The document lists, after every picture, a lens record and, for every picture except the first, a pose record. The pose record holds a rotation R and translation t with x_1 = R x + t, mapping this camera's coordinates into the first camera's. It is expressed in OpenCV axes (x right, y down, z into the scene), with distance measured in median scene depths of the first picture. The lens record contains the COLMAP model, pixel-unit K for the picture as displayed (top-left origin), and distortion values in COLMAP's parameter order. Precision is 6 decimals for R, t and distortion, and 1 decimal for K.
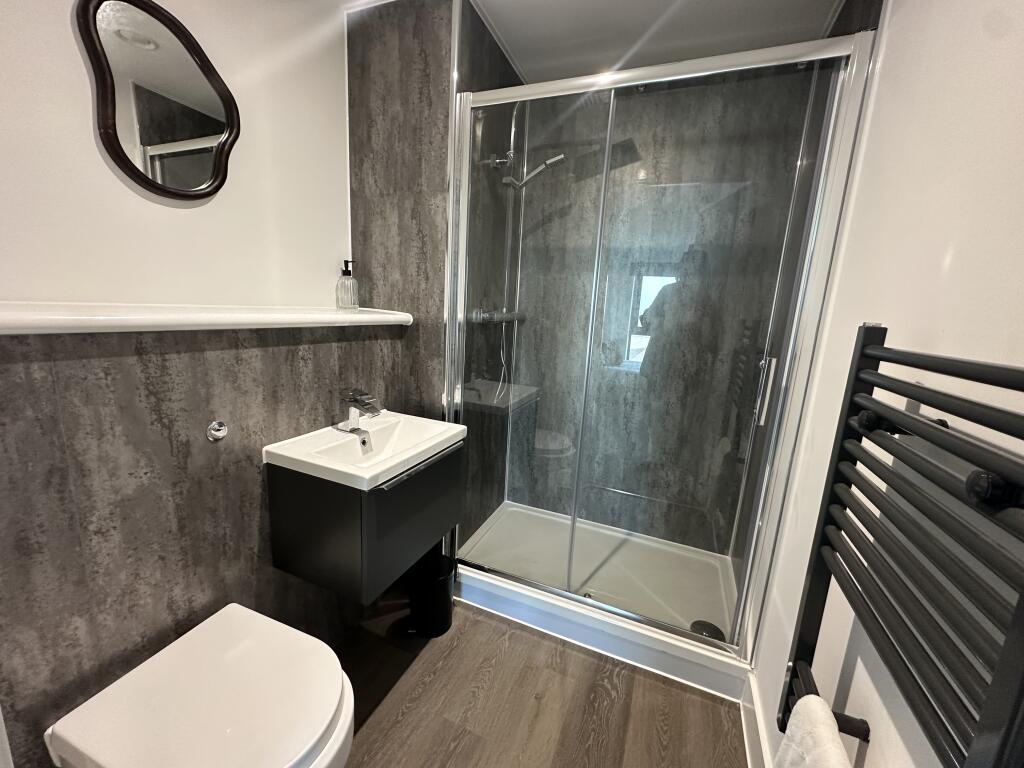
lens RADIAL K [[407.3, 0, 507.7], [0, 407.3, 385.8], [0, 0, 1]] dist [-0.000617, 0.001878]
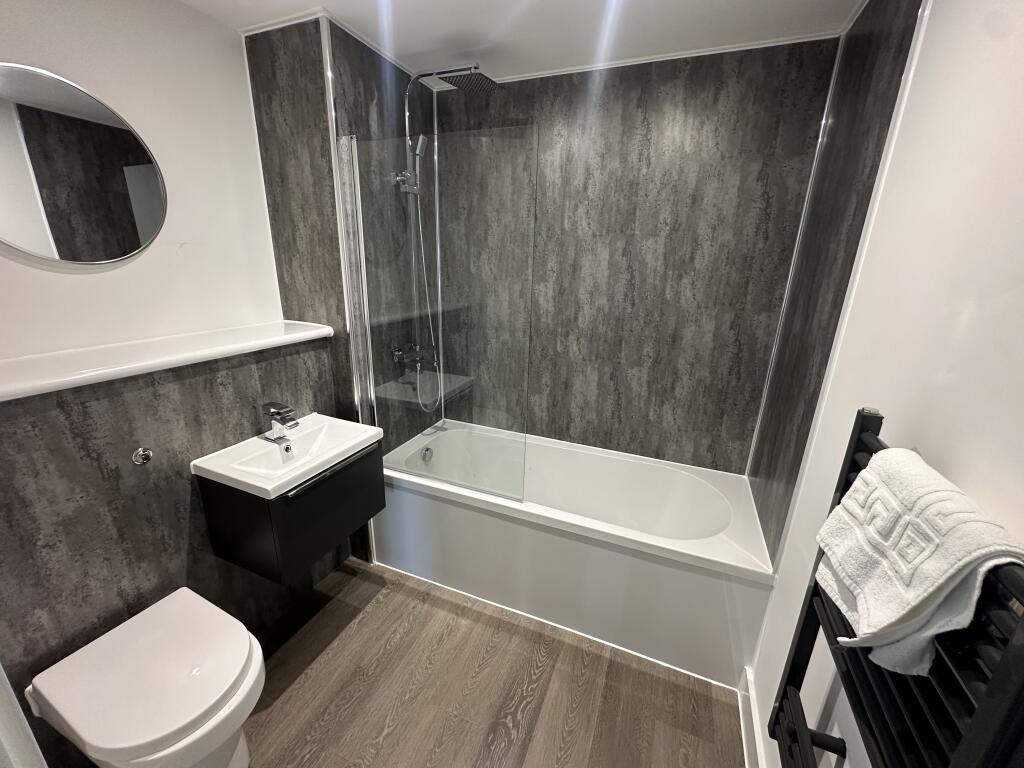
lens RADIAL K [[407.3, 0, 516.2], [0, 407.3, 382.3], [0, 0, 1]] dist [-0.000617, 0.001878]
pose [[0.999486, -0.030416, 0.010172, 0.398307], [0.029248, 0.994555, 0.100024, -0.199425], [-0.013159, -0.099676, 0.994933, -0.208173]]
